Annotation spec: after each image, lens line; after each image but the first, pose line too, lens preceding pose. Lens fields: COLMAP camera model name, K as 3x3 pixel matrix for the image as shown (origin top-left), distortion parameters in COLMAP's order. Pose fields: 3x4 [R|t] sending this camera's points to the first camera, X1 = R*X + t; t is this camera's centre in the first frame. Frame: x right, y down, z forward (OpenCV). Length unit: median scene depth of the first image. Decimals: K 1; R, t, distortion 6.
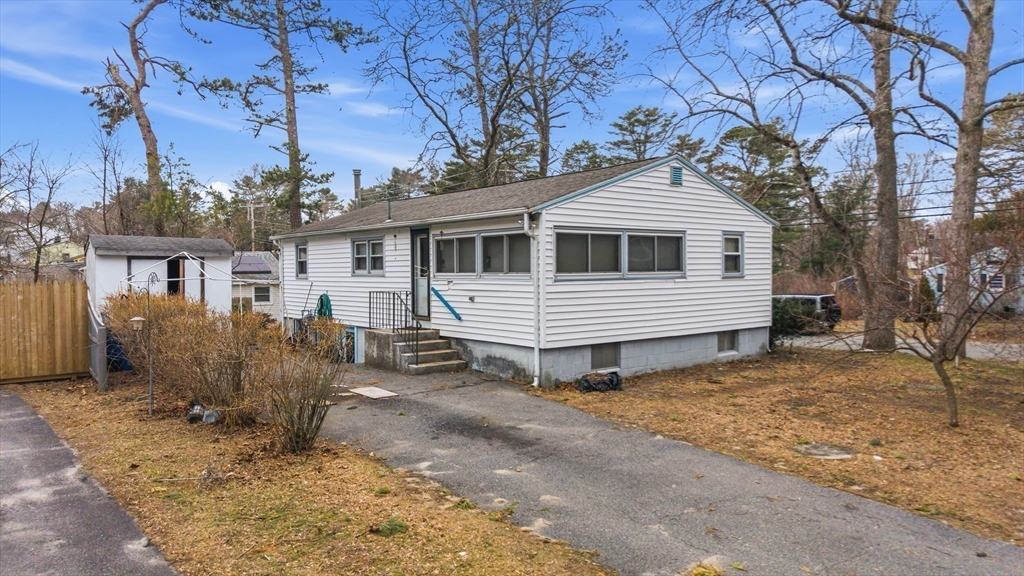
lens RADIAL K [[689.4, 0, 510.6], [0, 689.4, 284.8], [0, 0, 1]] dist [0.026698, -0.027363]
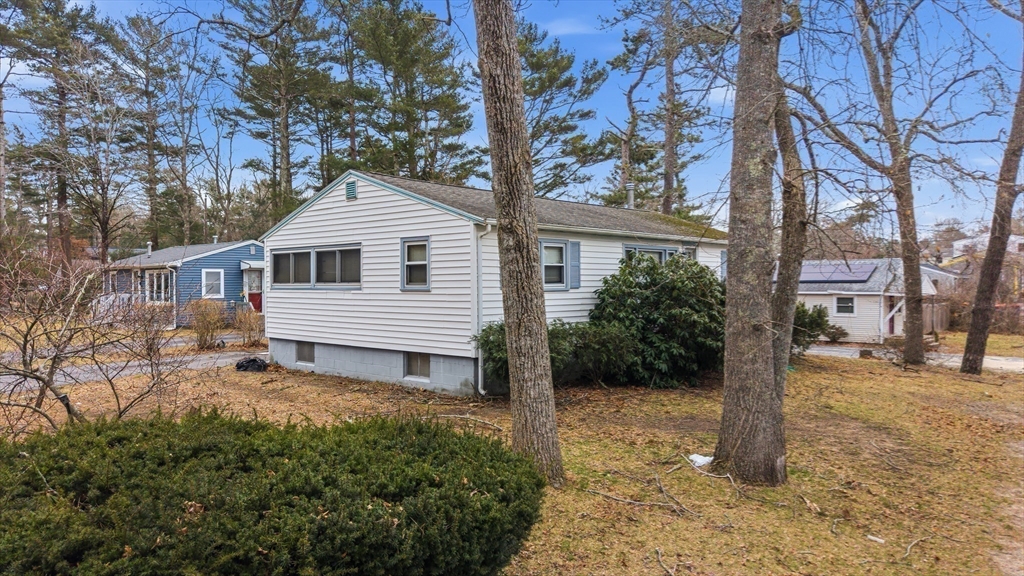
lens RADIAL K [[689.4, 0, 510.6], [0, 689.4, 284.8], [0, 0, 1]] dist [0.026698, -0.027363]
pose [[0.145312, 0.010374, -0.989332, 1.211265], [-0.021150, 0.999749, 0.007377, -0.027452], [0.989160, 0.019852, 0.145495, 1.015349]]
